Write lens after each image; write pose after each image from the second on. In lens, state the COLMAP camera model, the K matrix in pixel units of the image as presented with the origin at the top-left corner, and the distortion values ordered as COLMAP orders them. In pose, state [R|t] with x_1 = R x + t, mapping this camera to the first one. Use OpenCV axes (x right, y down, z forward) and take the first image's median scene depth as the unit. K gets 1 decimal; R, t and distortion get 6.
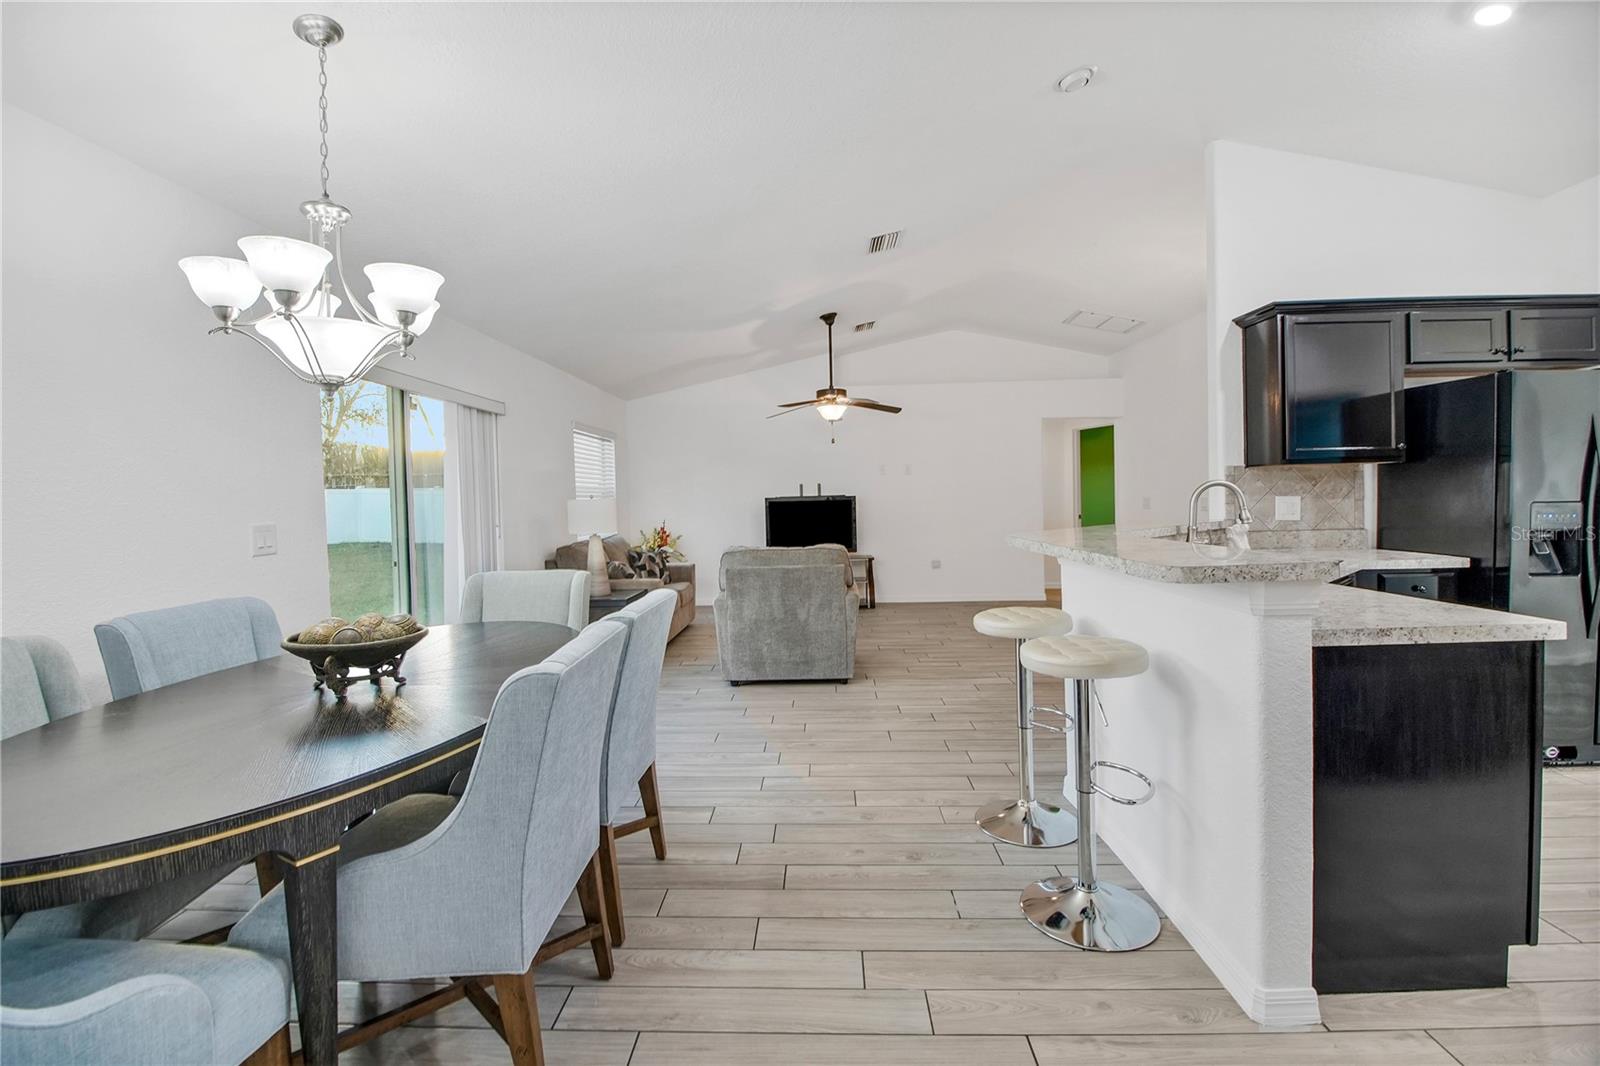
lens RADIAL K [[706.0, 0, 797.0], [0, 706.0, 510.1], [0, 0, 1]] dist [-0.001018, -0.011626]
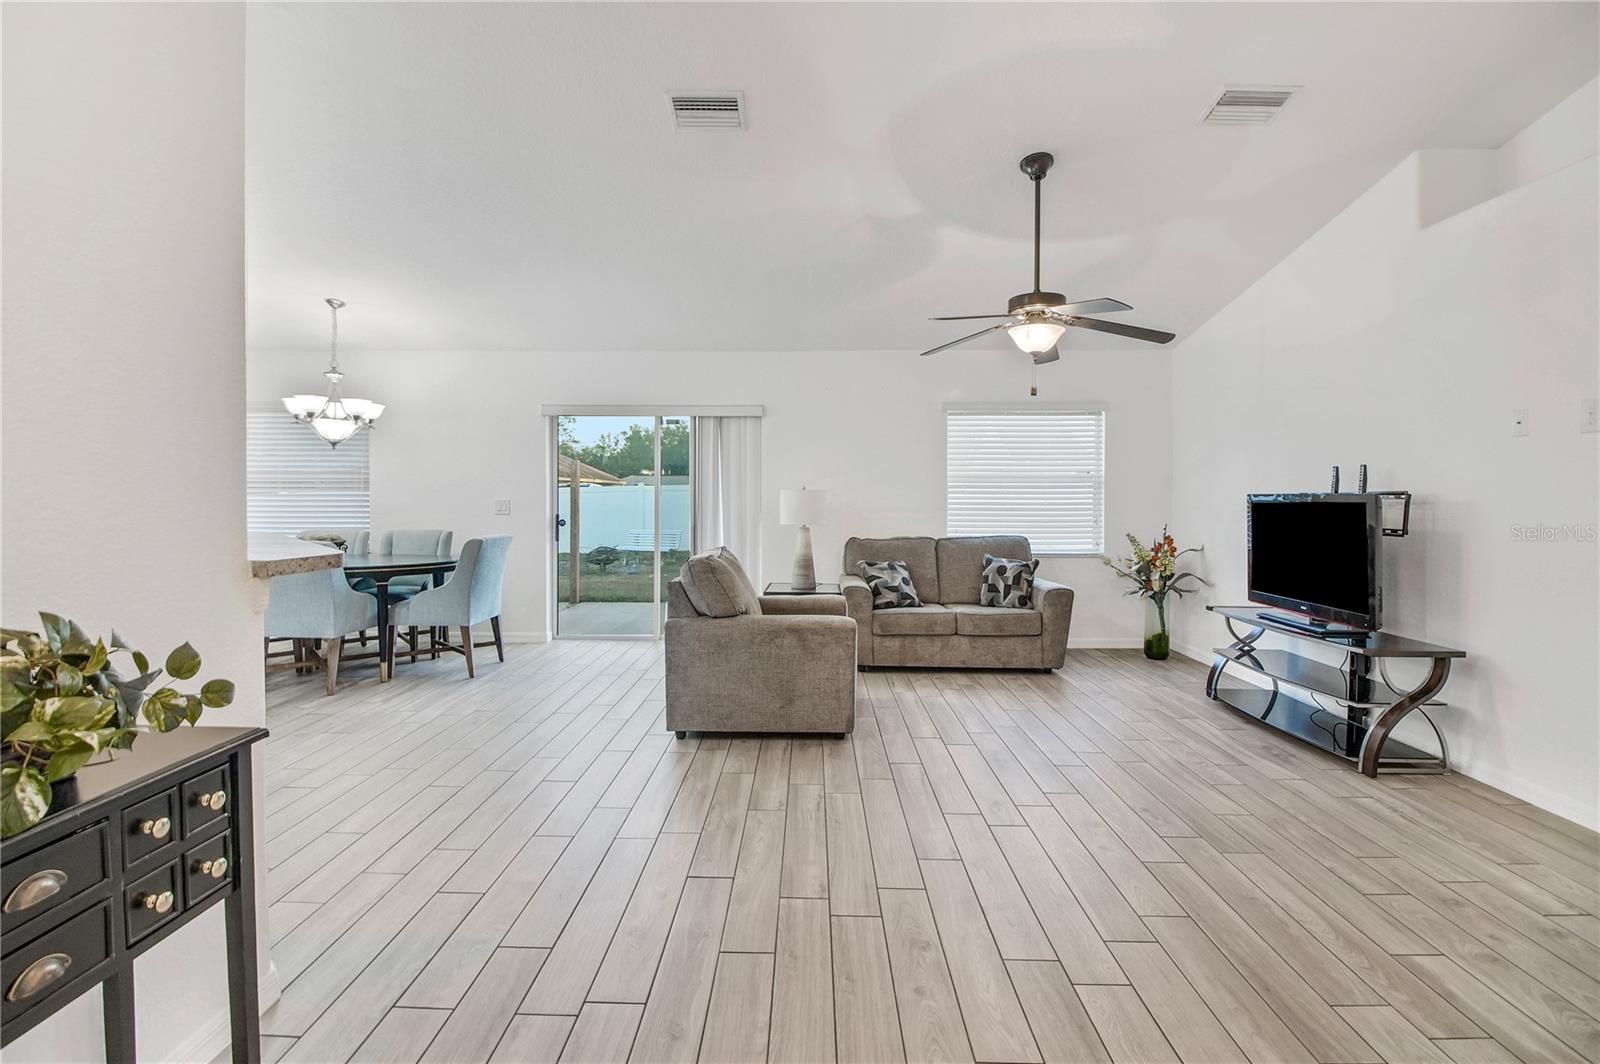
lens RADIAL K [[732.5, 0, 798.8], [0, 732.5, 510.7], [0, 0, 1]] dist [-0.011299, -0.009848]
pose [[0.025230, 0.044797, -0.998677, 1.044813], [-0.022730, 0.998763, 0.044226, -0.046282], [0.999423, 0.021584, 0.026217, 1.359566]]
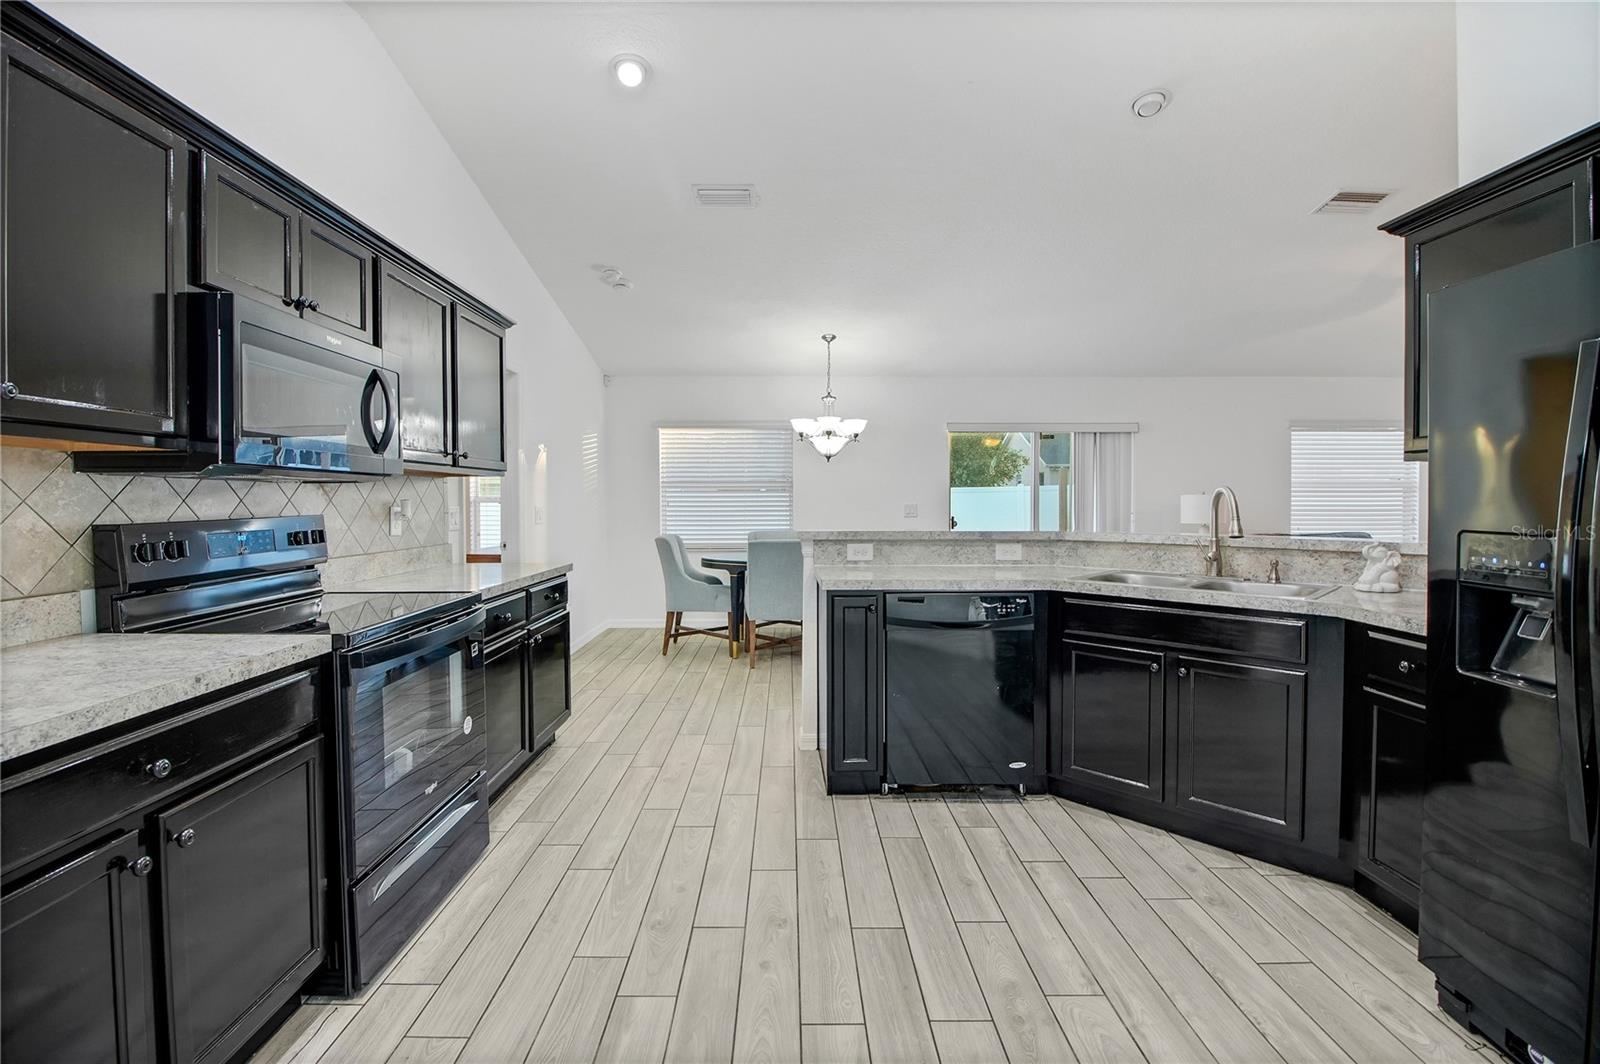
lens RADIAL K [[726.5, 0, 786.8], [0, 726.5, 510.1], [0, 0, 1]] dist [-0.000350, -0.009544]
pose [[0.031663, 0.038292, -0.998765, 1.282356], [-0.018792, 0.999112, 0.037710, -0.031966], [0.999322, 0.017575, 0.032355, 0.368855]]
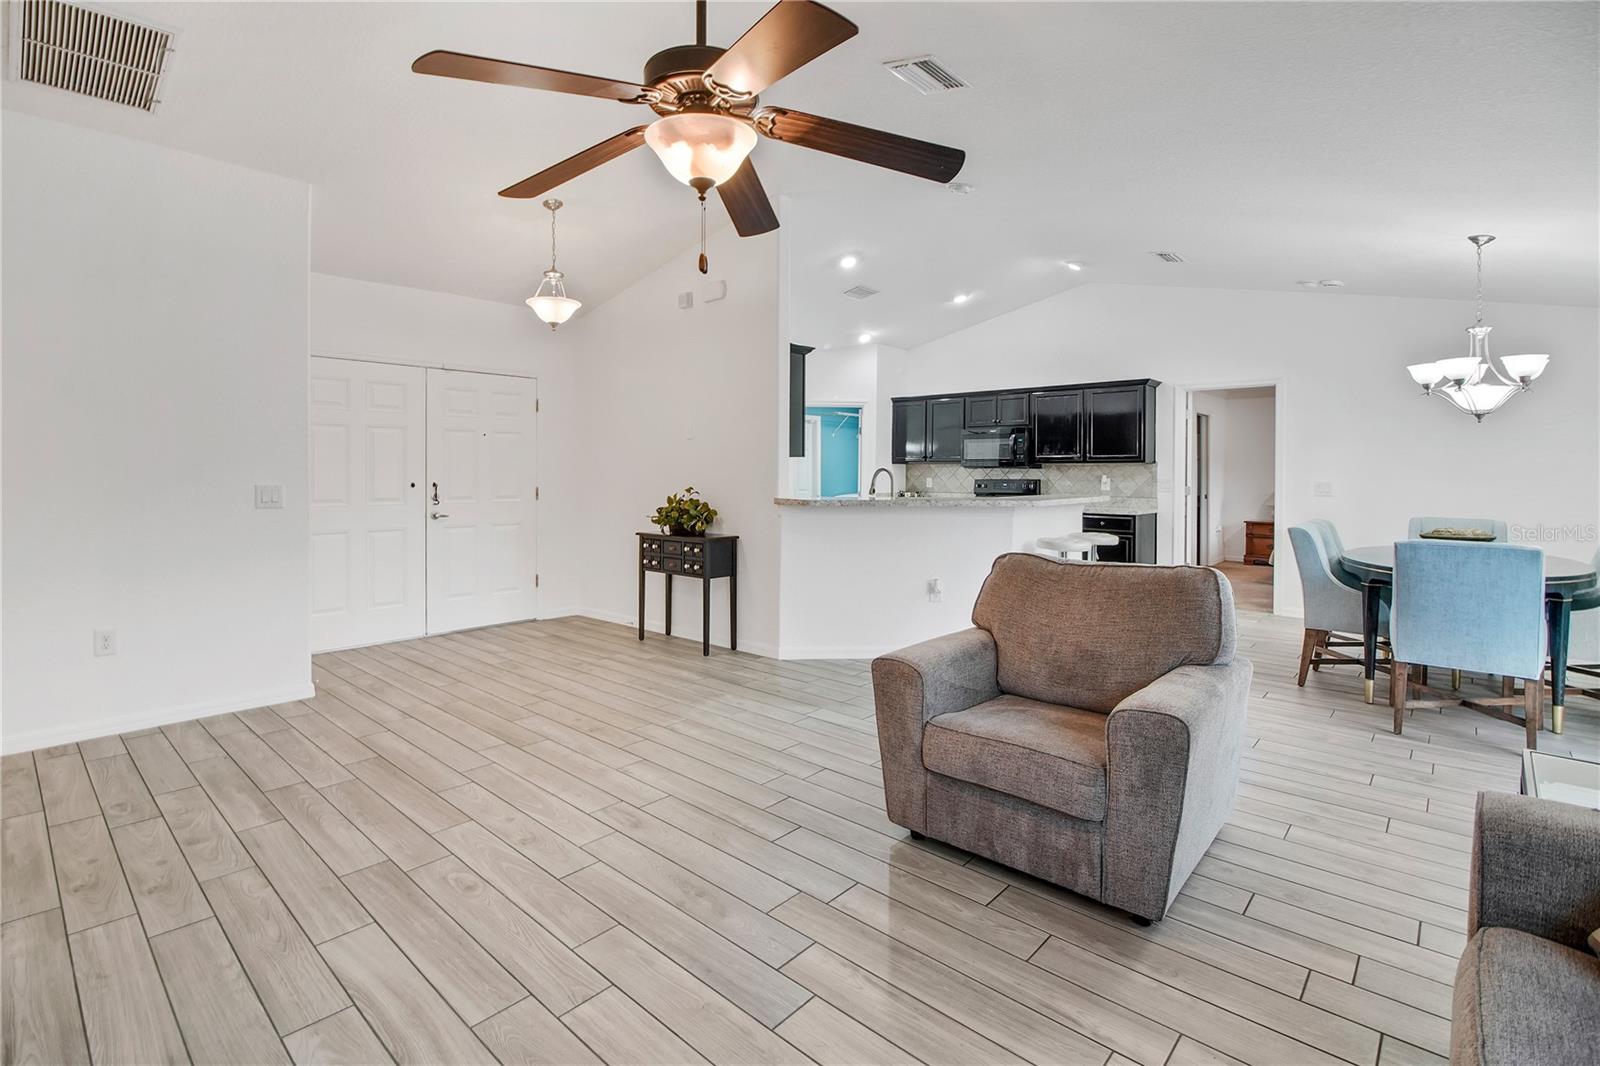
lens RADIAL K [[751.6, 0, 780.5], [0, 751.6, 476.1], [0, 0, 1]] dist [-0.012811, -0.009877]
pose [[-0.760354, 0.017055, 0.649285, -0.262955], [0.025887, 0.999657, 0.004057, -0.029657], [-0.648993, 0.019893, -0.760534, 2.029136]]
